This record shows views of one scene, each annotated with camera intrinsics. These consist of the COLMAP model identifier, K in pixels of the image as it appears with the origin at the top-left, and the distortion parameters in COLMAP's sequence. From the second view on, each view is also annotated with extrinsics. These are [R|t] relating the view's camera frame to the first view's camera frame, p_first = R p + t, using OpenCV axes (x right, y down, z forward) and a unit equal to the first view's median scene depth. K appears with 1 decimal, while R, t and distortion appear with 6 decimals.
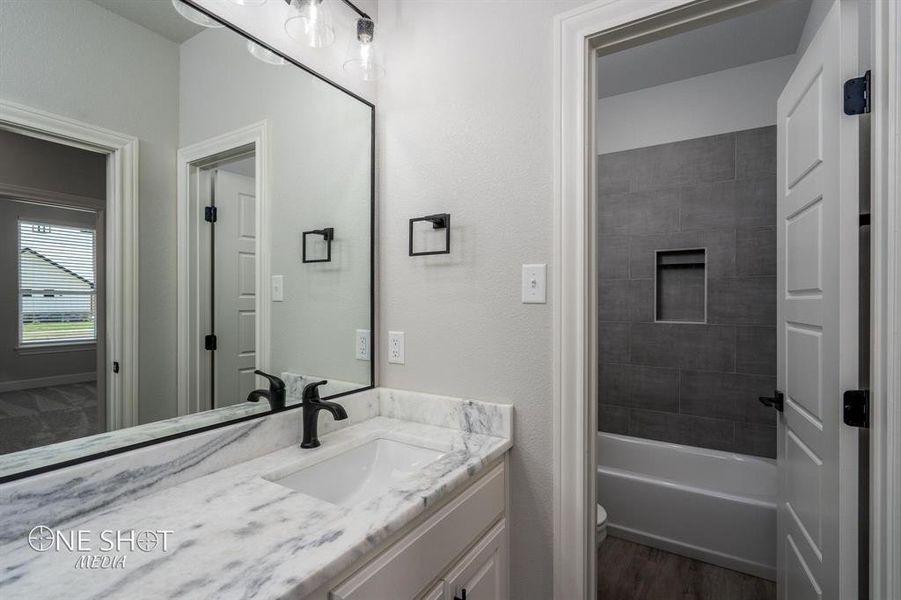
lens RADIAL K [[411.9, 0, 446.1], [0, 411.9, 304.5], [0, 0, 1]] dist [-0.005034, 0.001644]
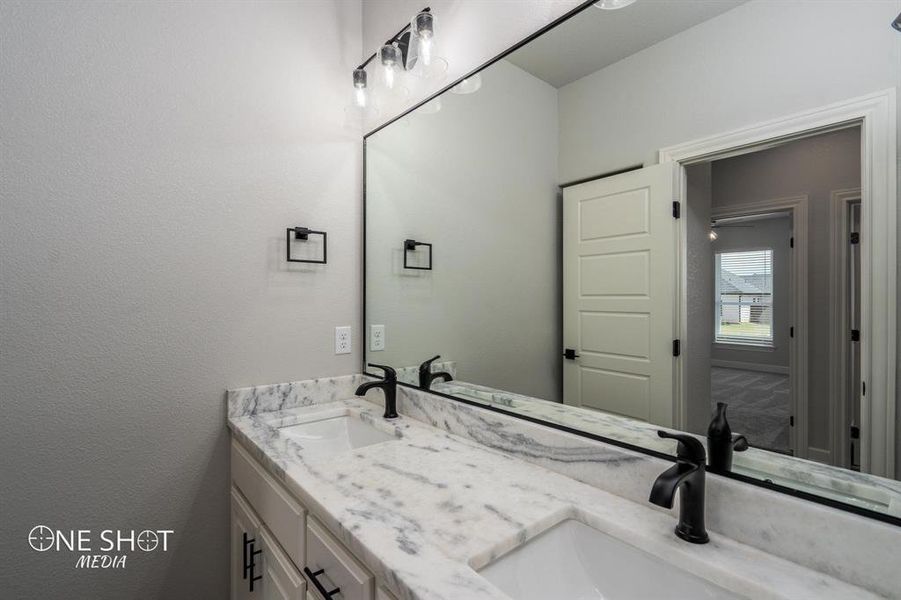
lens RADIAL K [[411.9, 0, 453.1], [0, 411.9, 309.7], [0, 0, 1]] dist [-0.005034, 0.001644]
pose [[-0.294983, 0.013454, -0.955408, 0.527129], [-0.012203, 0.999766, 0.017846, -0.005555], [0.955424, 0.016923, -0.294750, 1.213014]]
